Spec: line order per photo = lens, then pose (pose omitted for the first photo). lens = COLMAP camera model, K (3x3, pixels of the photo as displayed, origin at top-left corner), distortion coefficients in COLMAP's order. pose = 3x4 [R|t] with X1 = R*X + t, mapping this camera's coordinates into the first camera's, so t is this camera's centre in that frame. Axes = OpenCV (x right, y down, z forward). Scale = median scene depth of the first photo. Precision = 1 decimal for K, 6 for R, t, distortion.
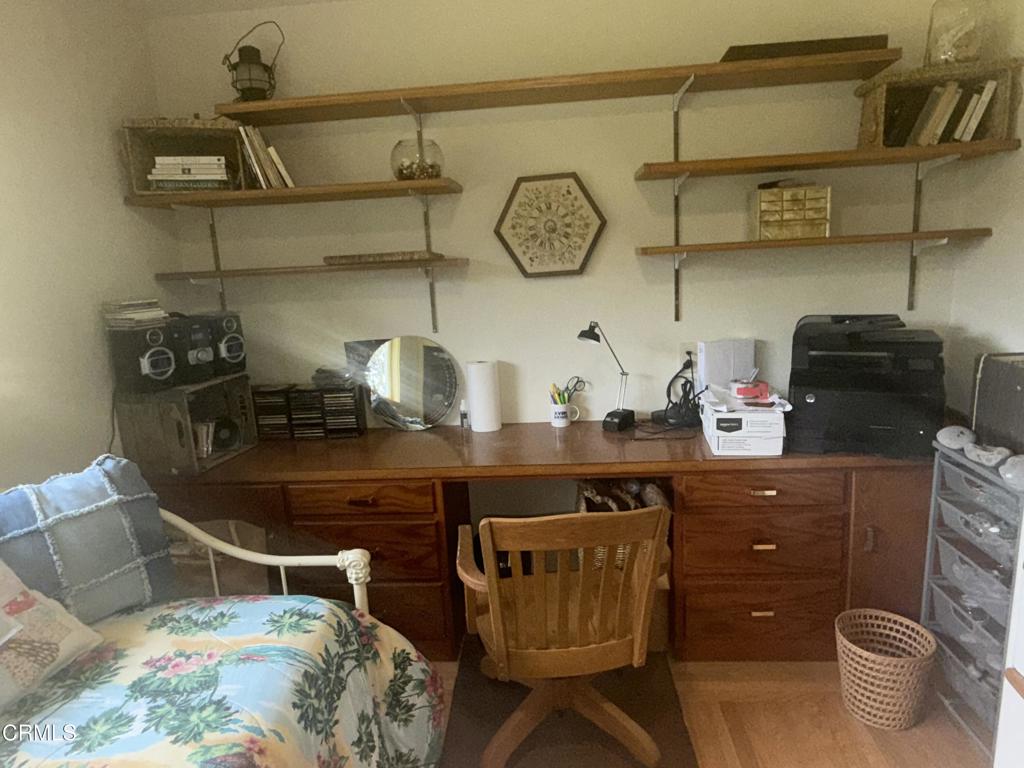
lens RADIAL K [[657.8, 0, 512.0], [0, 657.8, 384.0], [0, 0, 1]] dist [-0.004904, -0.004093]
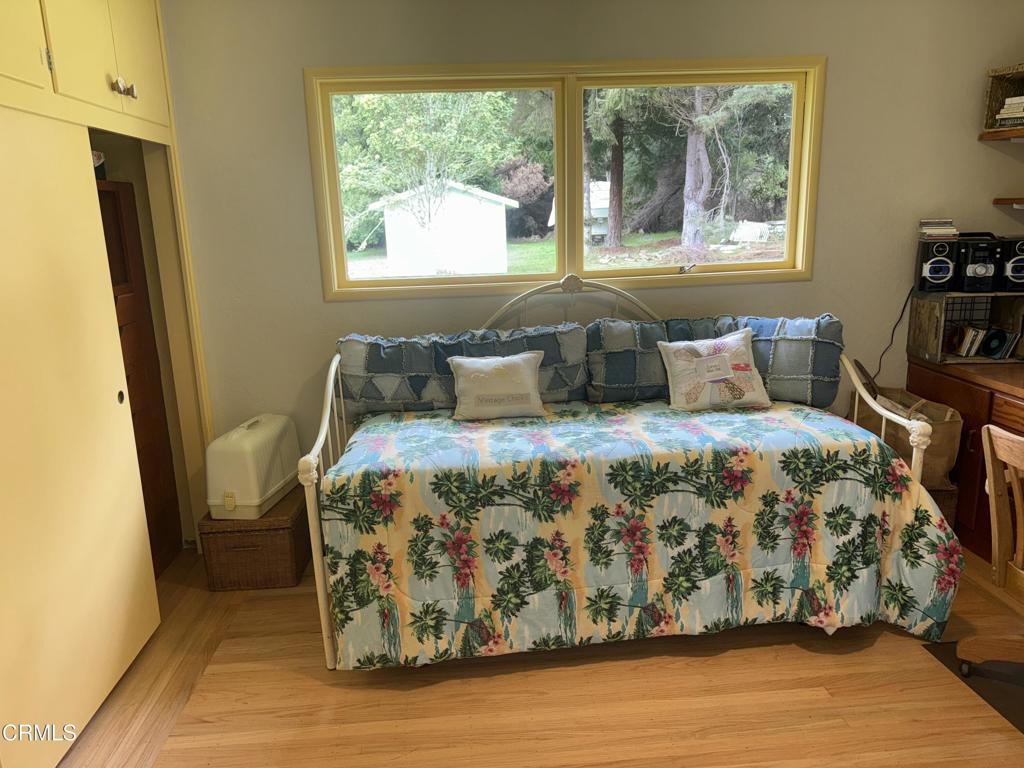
lens RADIAL K [[733.8, 0, 512.0], [0, 733.8, 384.0], [0, 0, 1]] dist [0.001560, -0.001372]
pose [[0.159630, 0.273470, -0.948542, 0.963604], [-0.181356, 0.952634, 0.244129, -0.024080], [0.970375, 0.133053, 0.201665, -0.083896]]
